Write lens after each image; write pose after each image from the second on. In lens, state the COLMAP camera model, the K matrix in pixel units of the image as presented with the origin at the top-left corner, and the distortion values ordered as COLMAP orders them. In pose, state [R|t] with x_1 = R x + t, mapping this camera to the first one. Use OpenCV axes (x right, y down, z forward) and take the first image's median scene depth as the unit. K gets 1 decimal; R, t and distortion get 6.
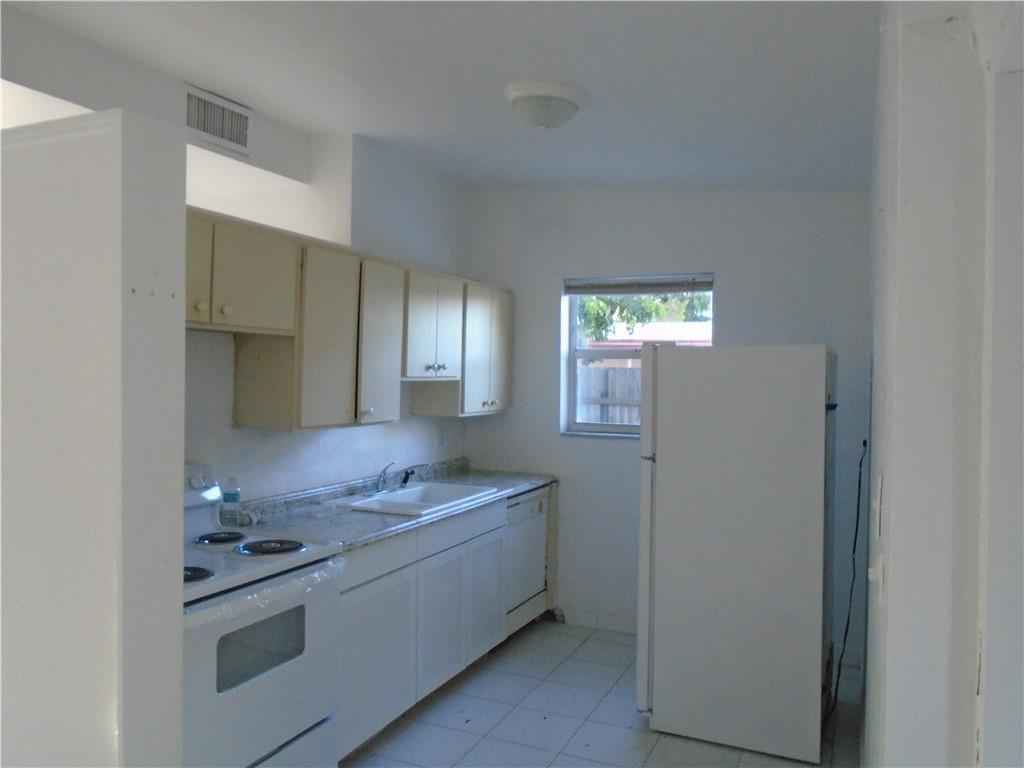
lens RADIAL K [[812.7, 0, 509.5], [0, 812.7, 377.8], [0, 0, 1]] dist [0.006906, -0.002335]
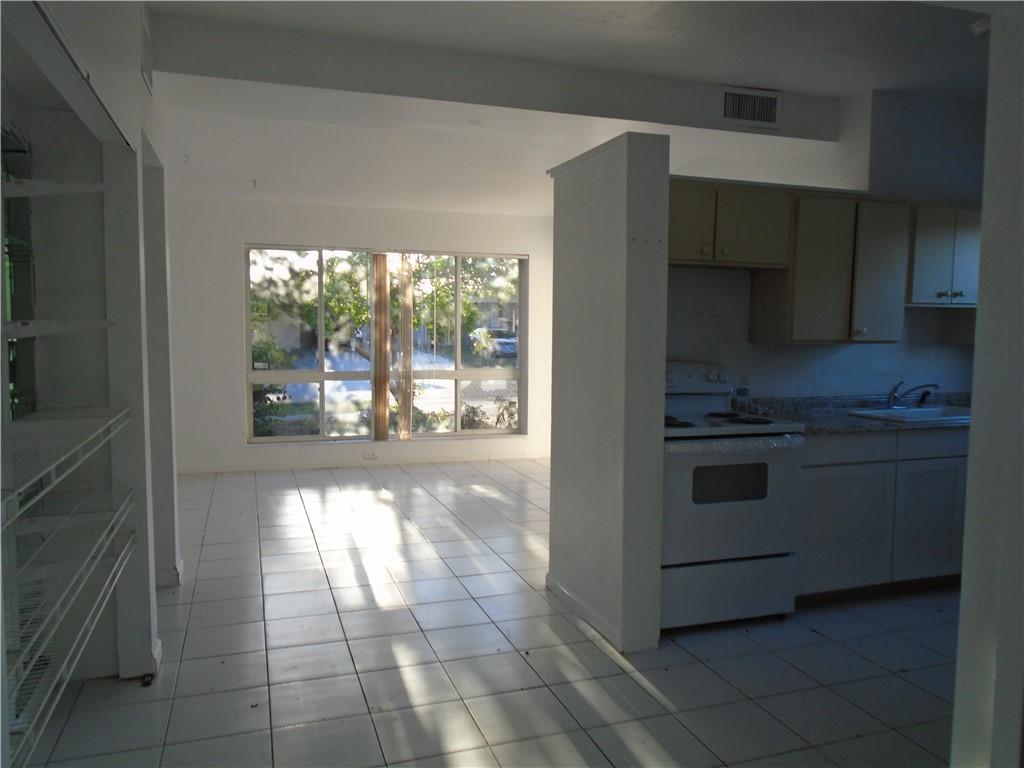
lens RADIAL K [[783.0, 0, 512.0], [0, 783.0, 384.0], [0, 0, 1]] dist [-0.001440, -0.002603]
pose [[0.697308, 0.042712, -0.715498, 0.310582], [-0.001959, 0.998333, 0.057688, 0.057669], [0.716769, -0.038825, 0.696229, -0.172993]]
